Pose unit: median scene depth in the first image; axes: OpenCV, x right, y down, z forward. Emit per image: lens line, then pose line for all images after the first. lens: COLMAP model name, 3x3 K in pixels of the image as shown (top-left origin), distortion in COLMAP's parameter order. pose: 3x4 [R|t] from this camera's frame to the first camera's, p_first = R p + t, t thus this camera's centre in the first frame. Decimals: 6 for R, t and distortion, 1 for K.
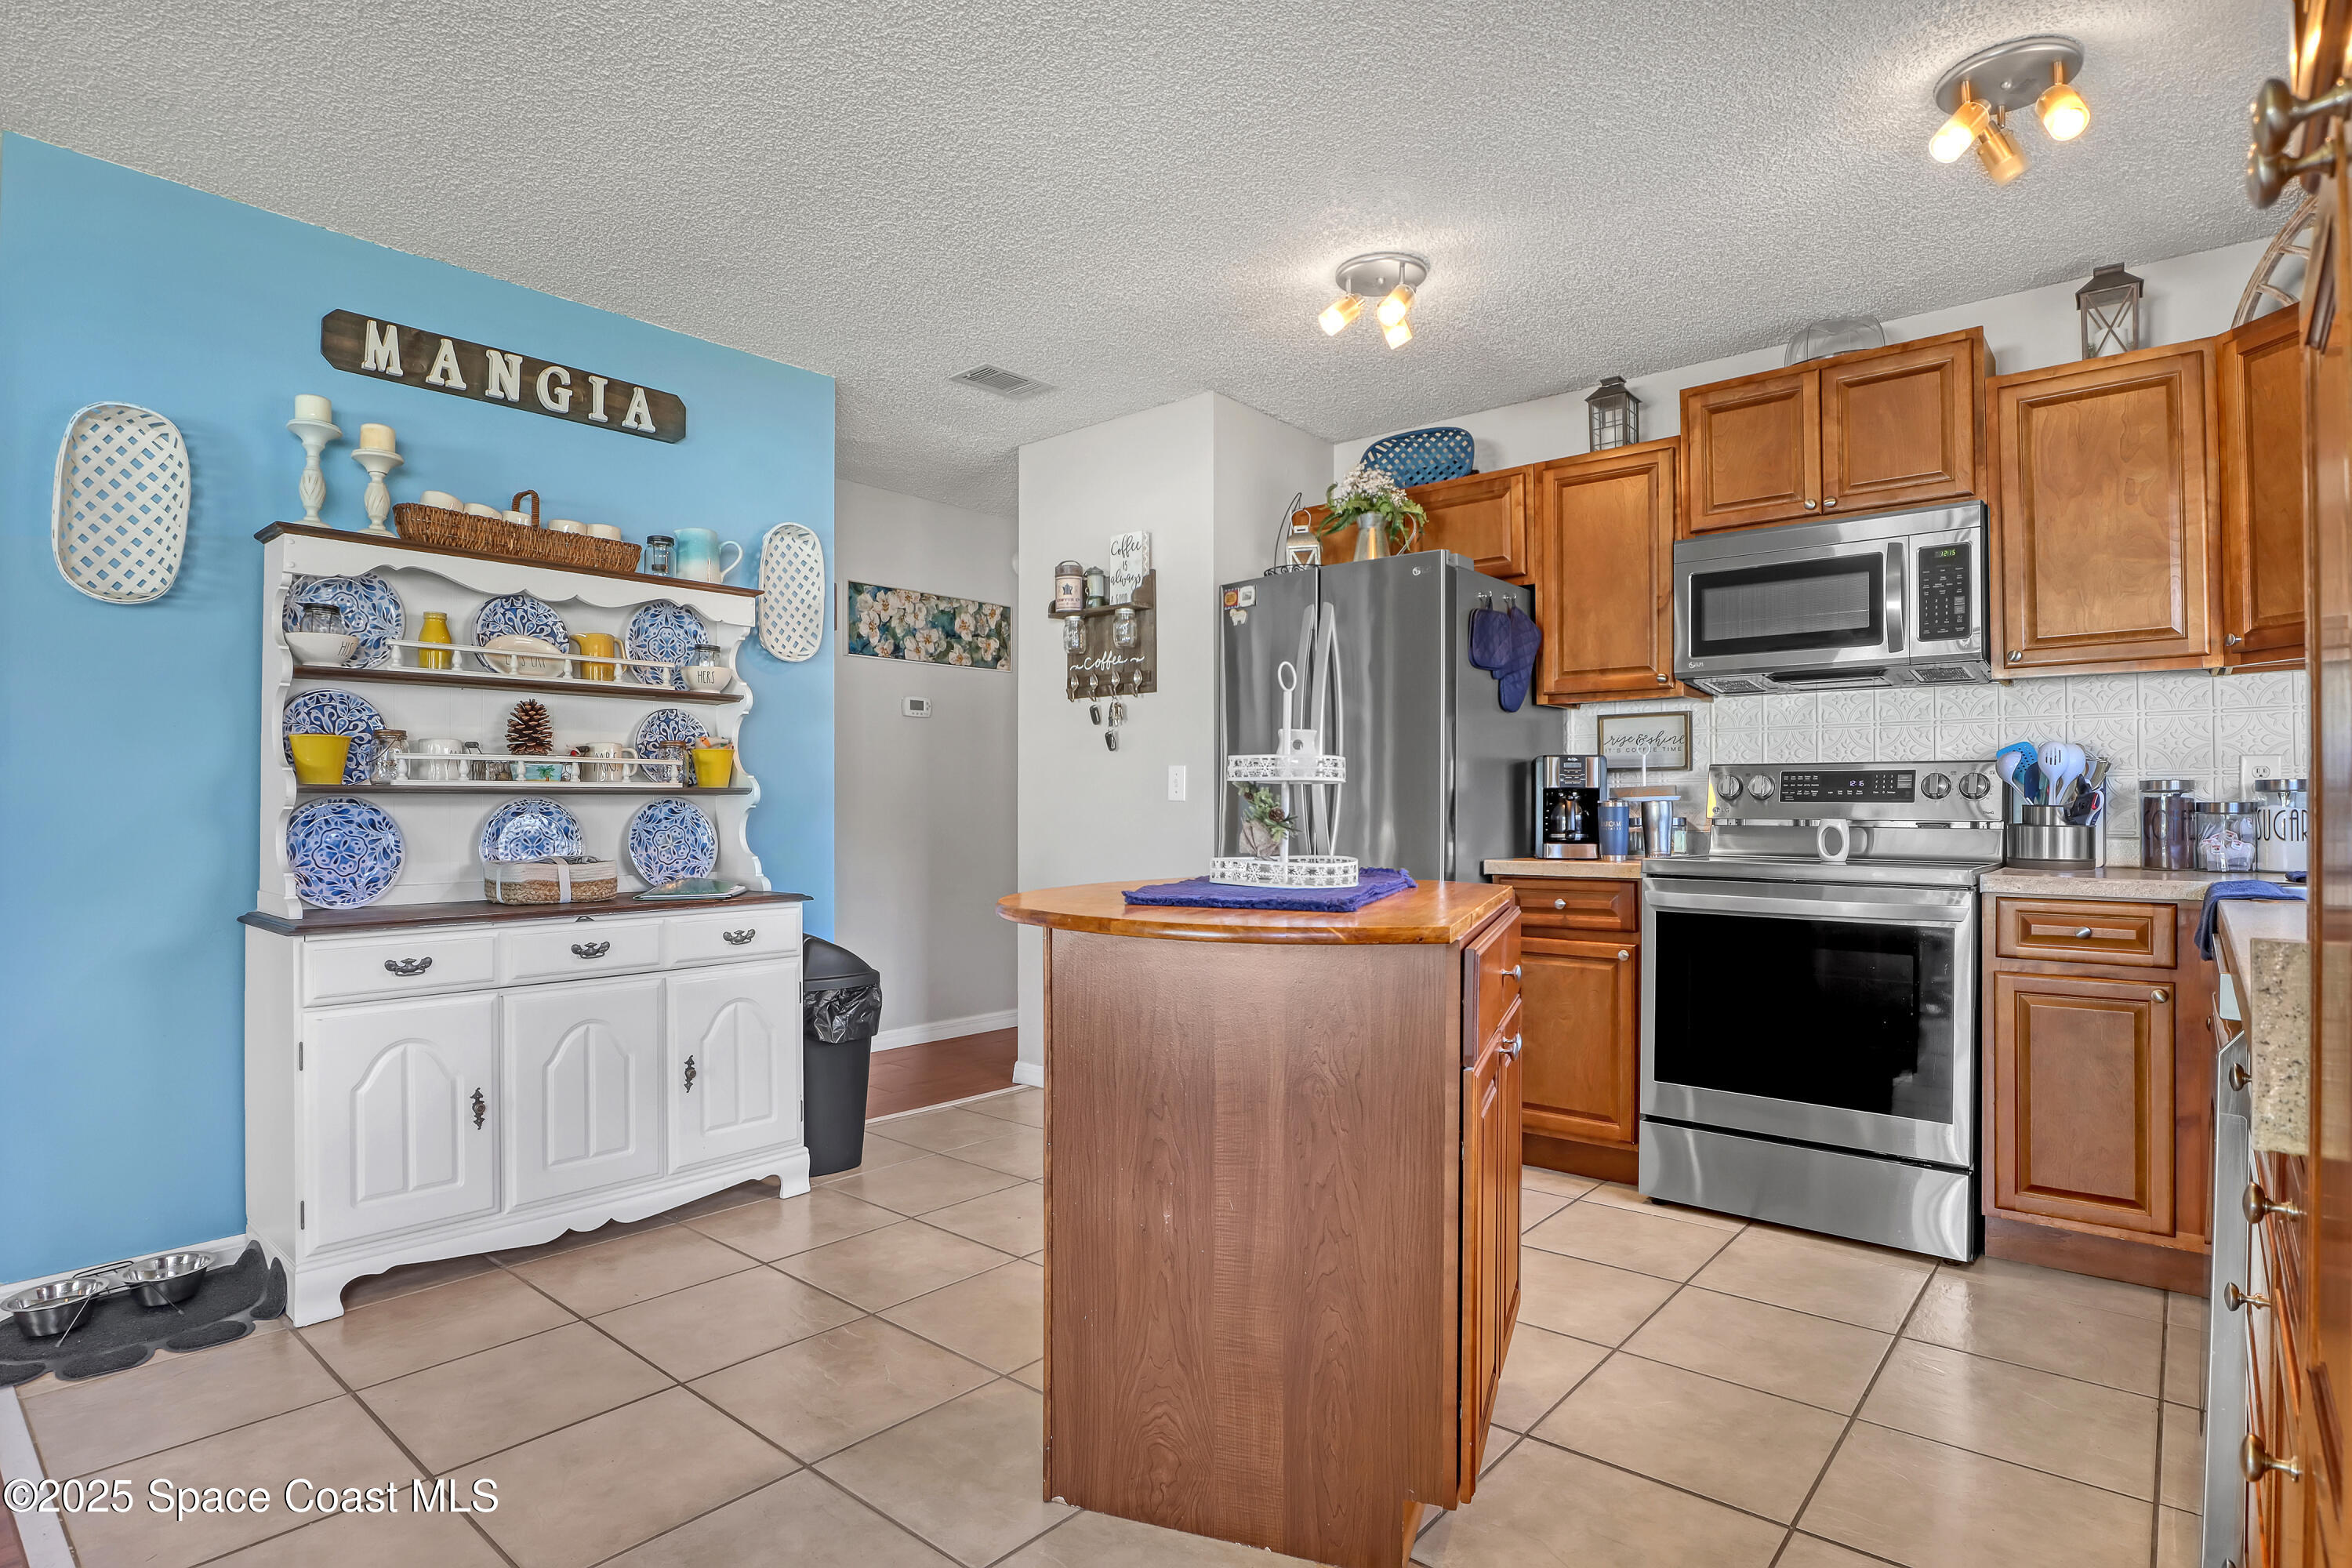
lens RADIAL K [[1211.4, 0, 1173.8], [0, 1211.4, 813.7], [0, 0, 1]] dist [-0.055076, 0.019923]
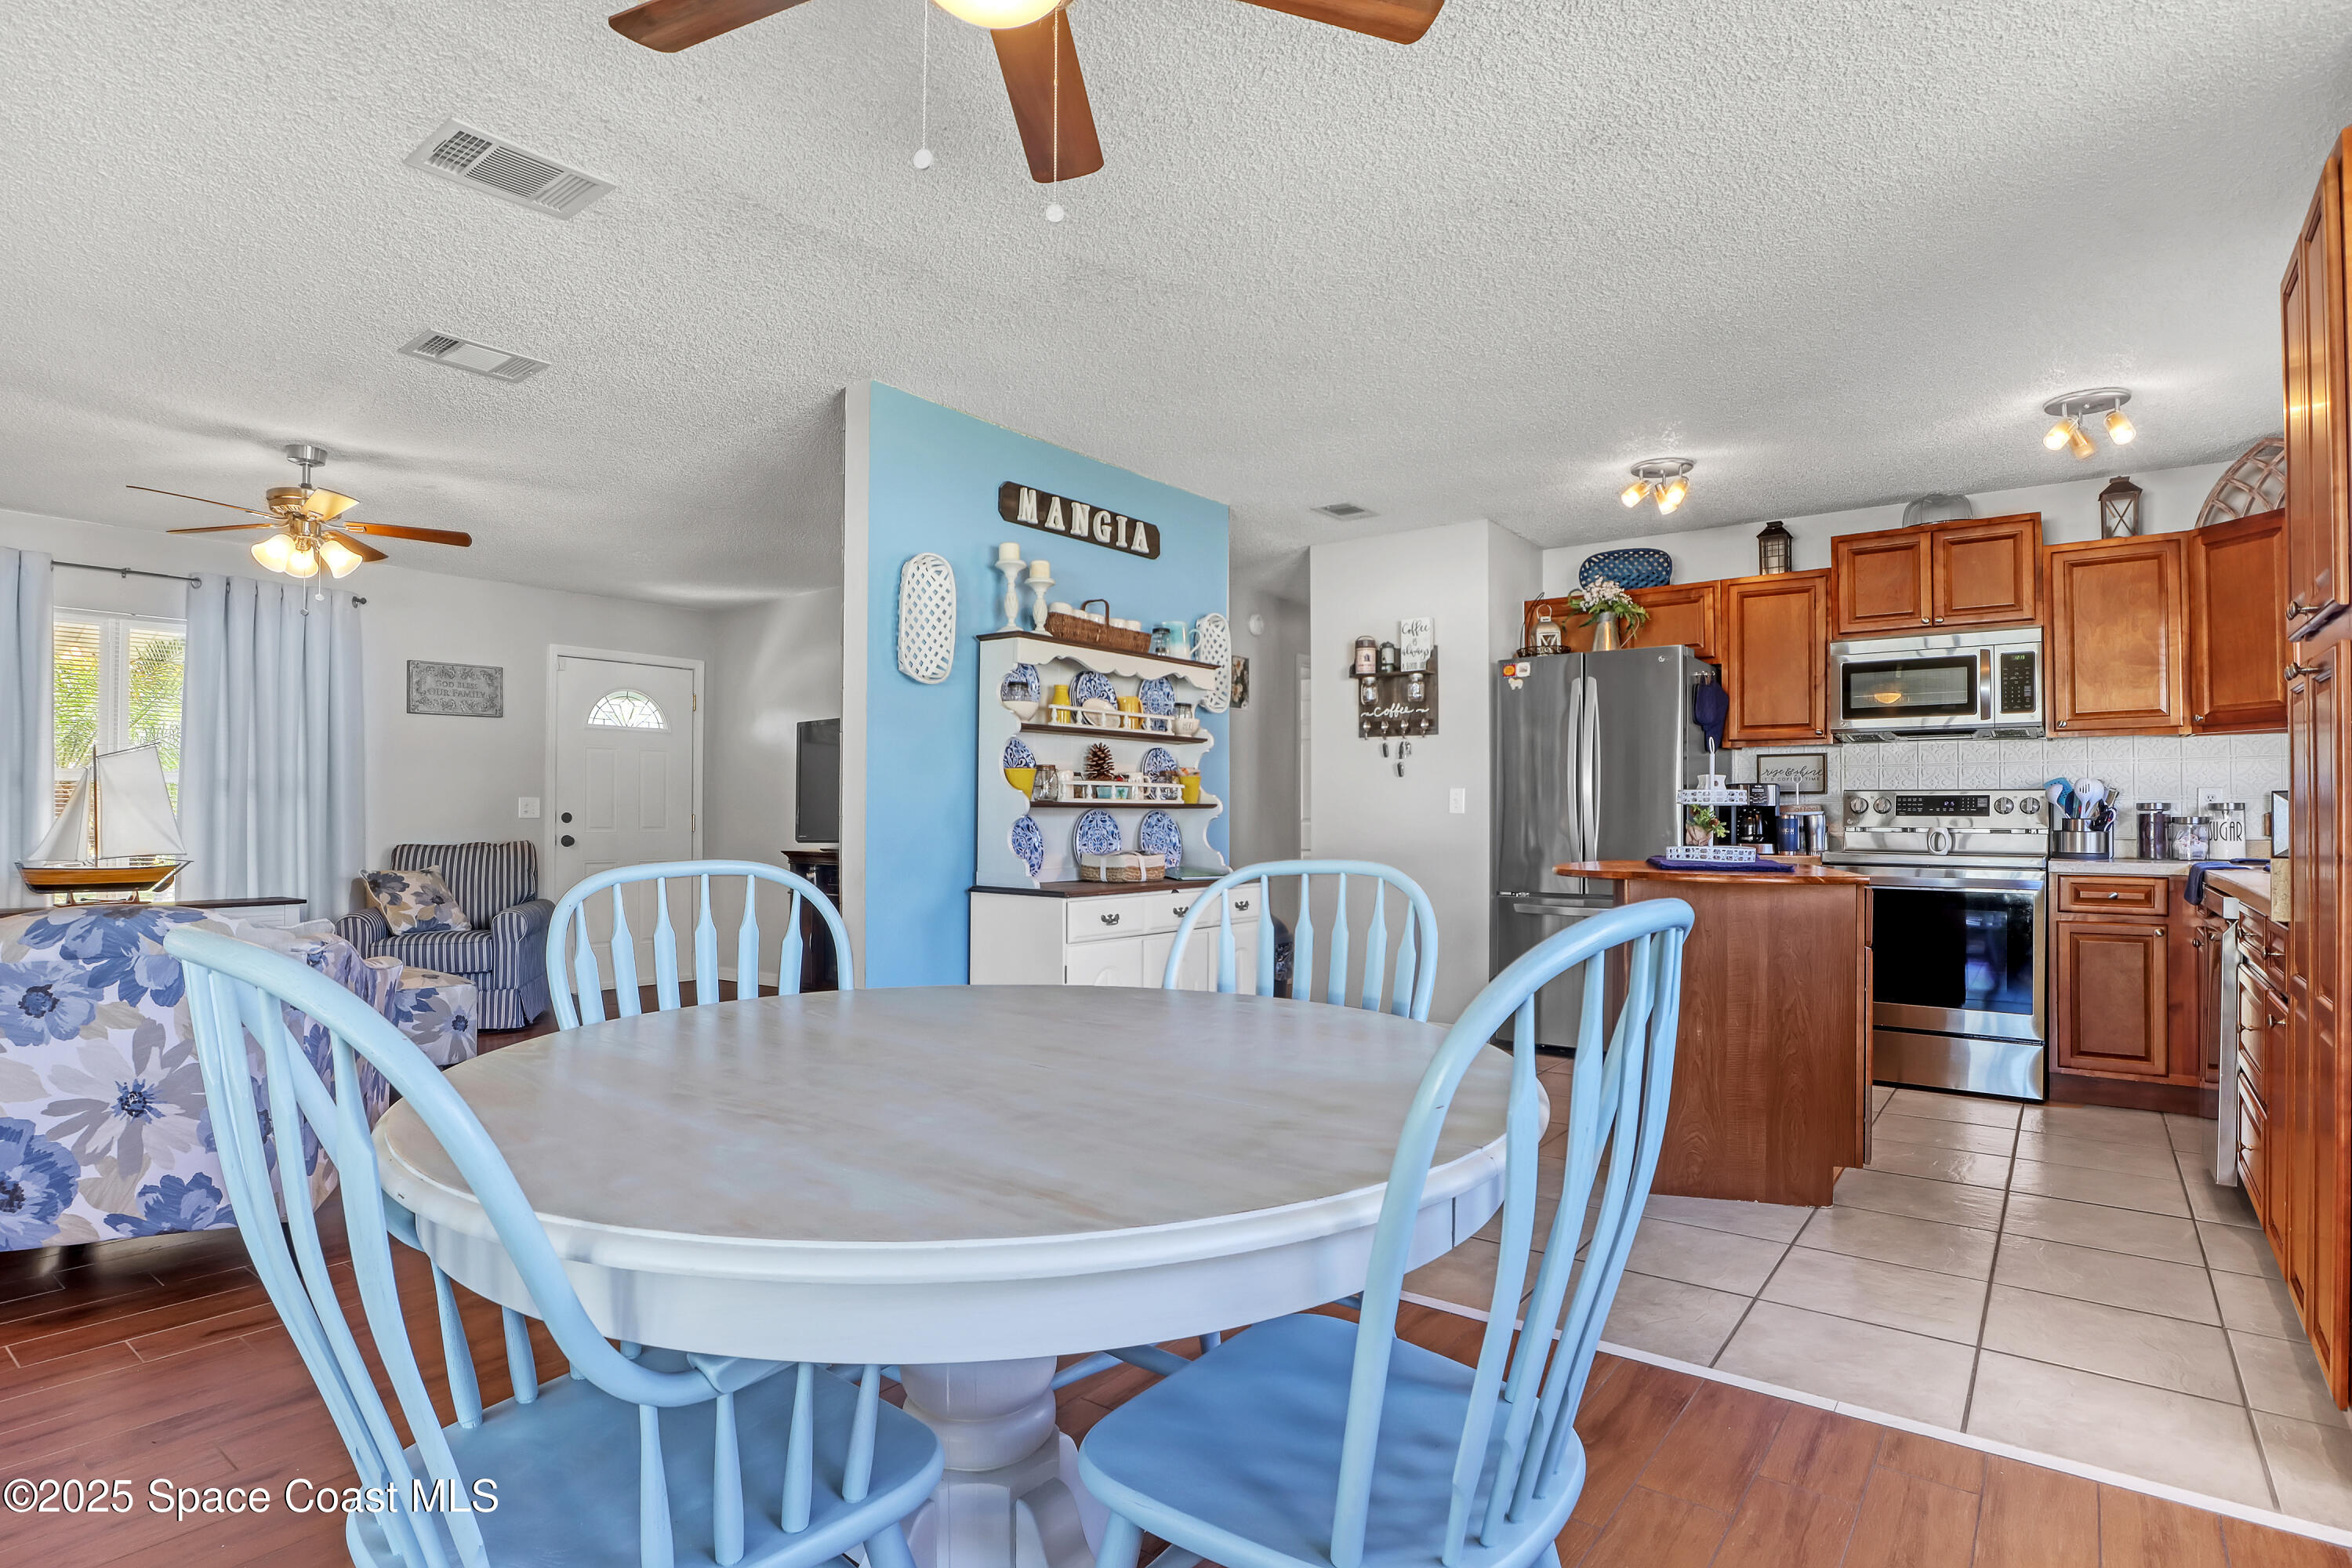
lens RADIAL K [[1211.9, 0, 1185.1], [0, 1211.9, 818.7], [0, 0, 1]] dist [-0.024783, 0.001551]
pose [[0.997601, 0.003025, 0.069164, -0.538144], [-0.002794, 0.999990, -0.003436, 0.002000], [-0.069174, 0.003234, 0.997599, -0.485844]]
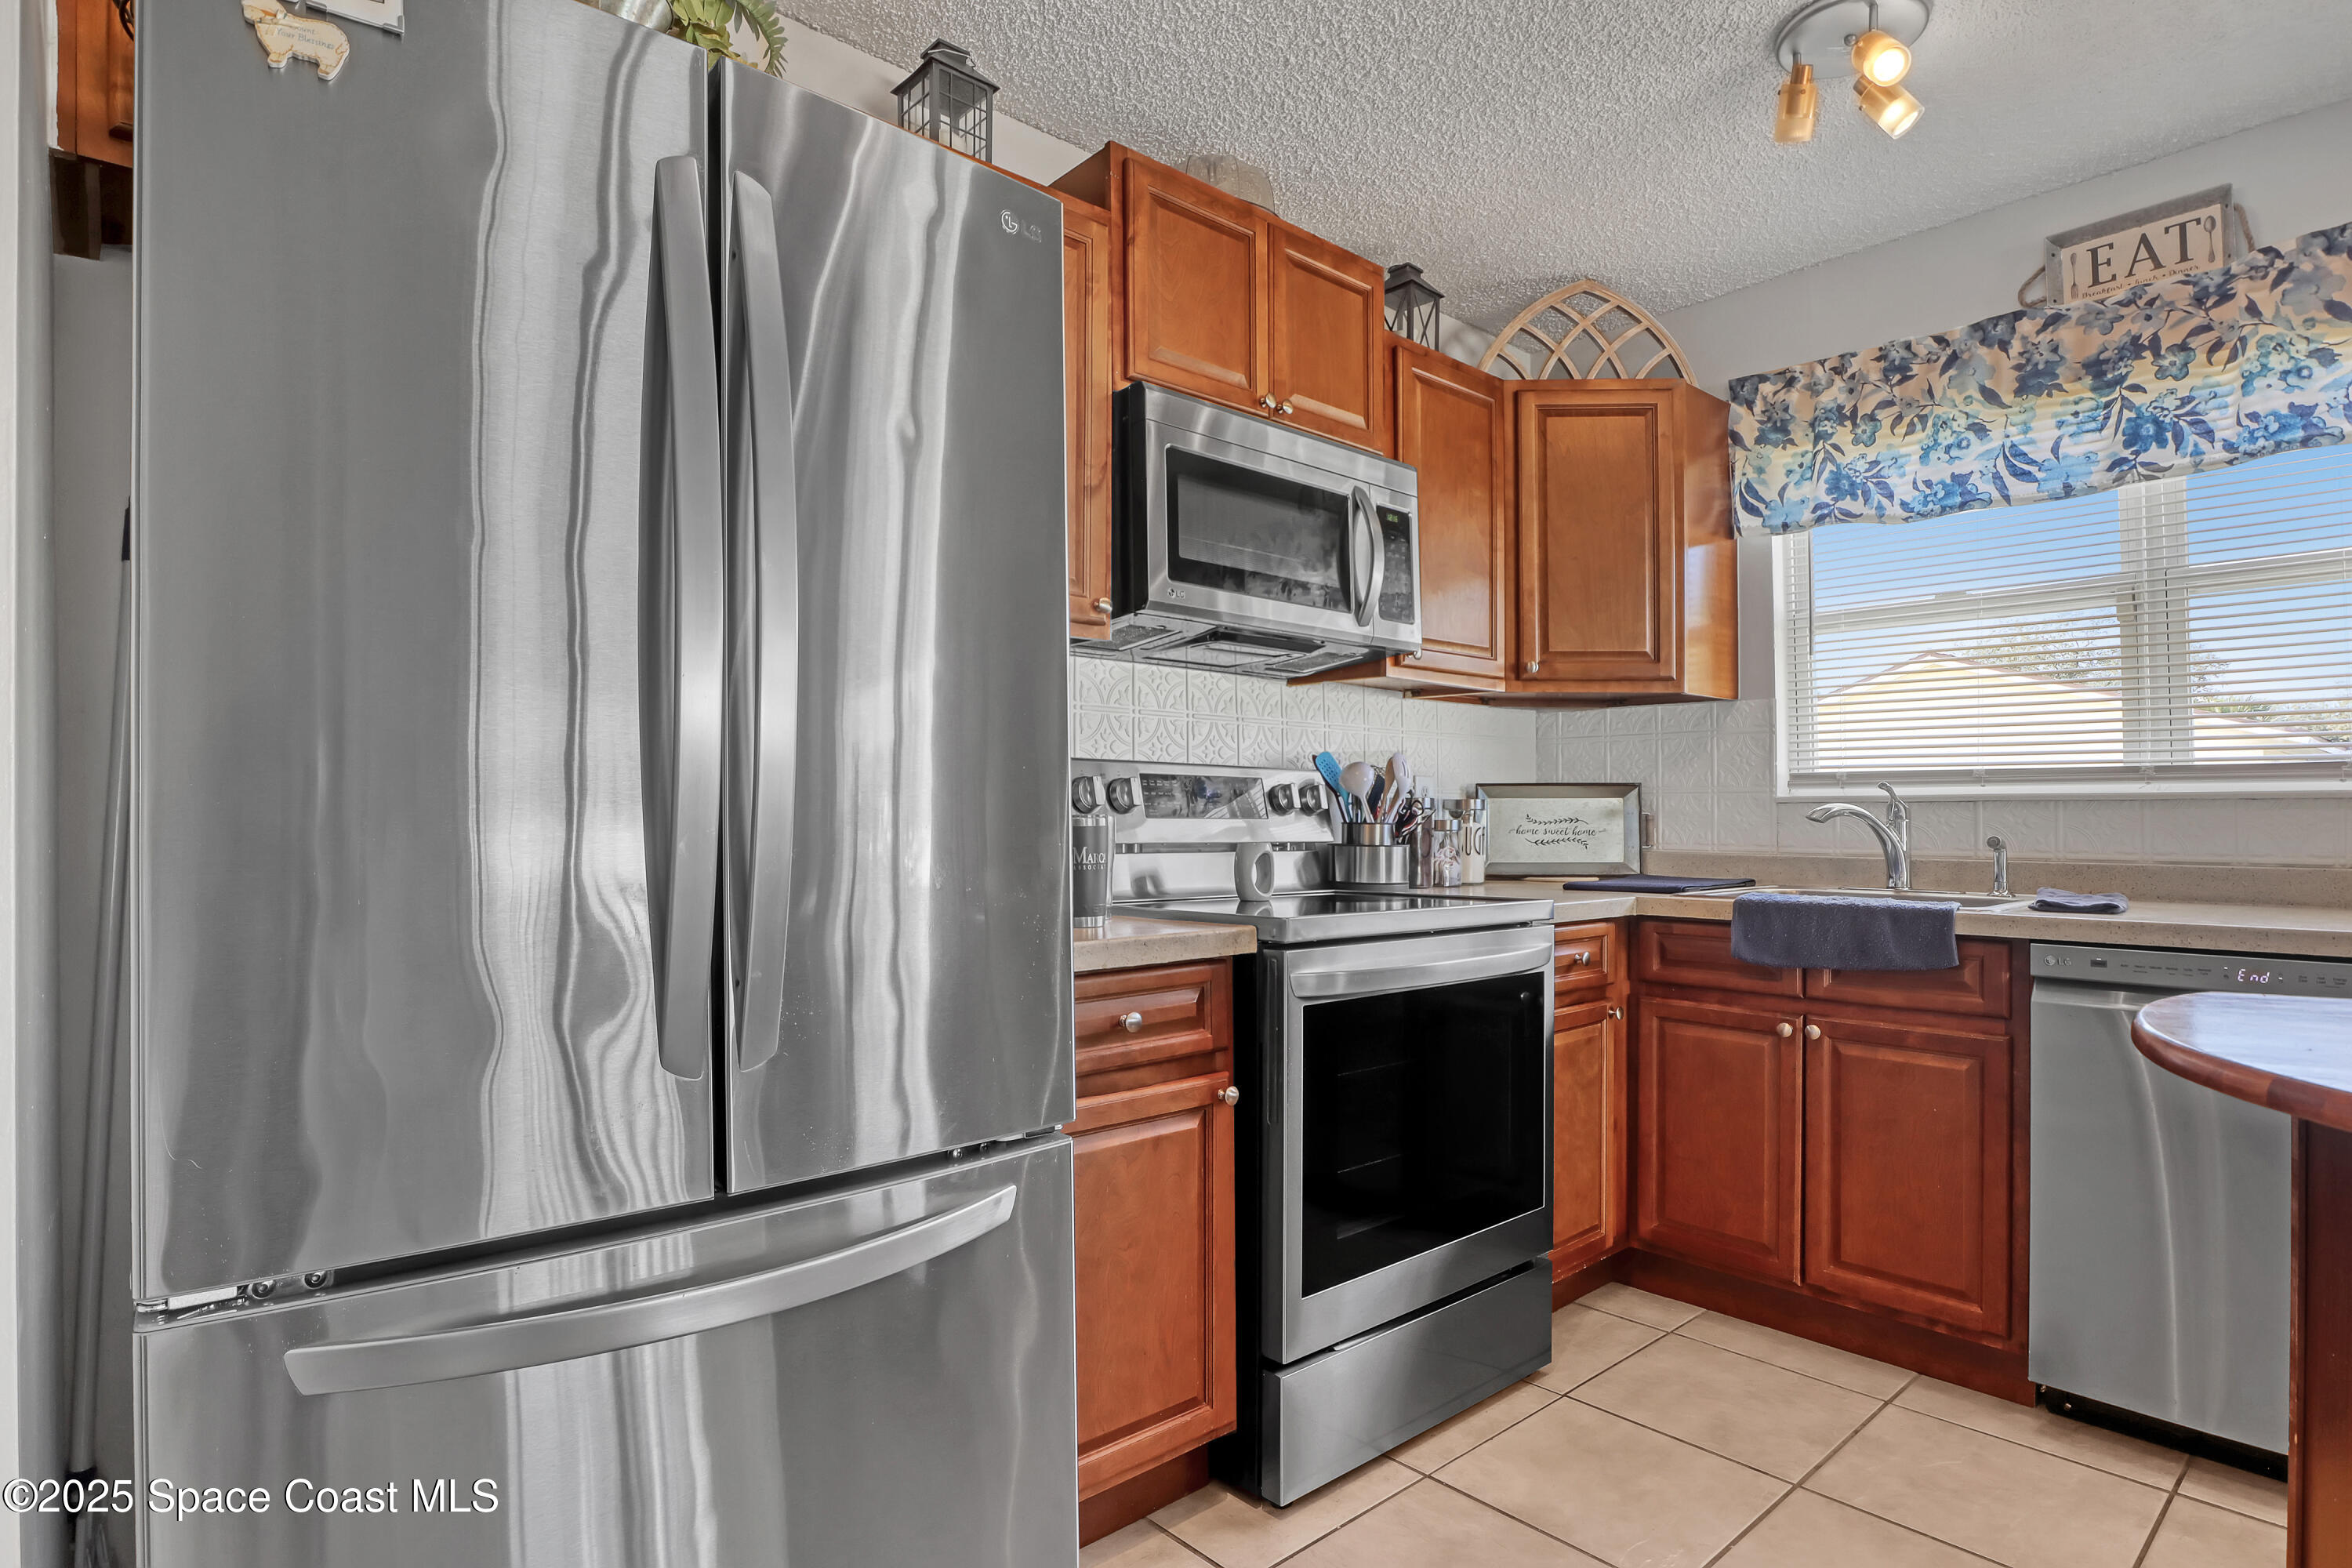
lens RADIAL K [[1211.4, 0, 1173.8], [0, 1211.4, 813.7], [0, 0, 1]] dist [-0.055076, 0.019923]
pose [[0.145107, 0.005037, 0.989403, -0.190598], [0.003161, 0.999980, -0.005555, -0.009035], [-0.989411, 0.003933, 0.145088, 0.991152]]
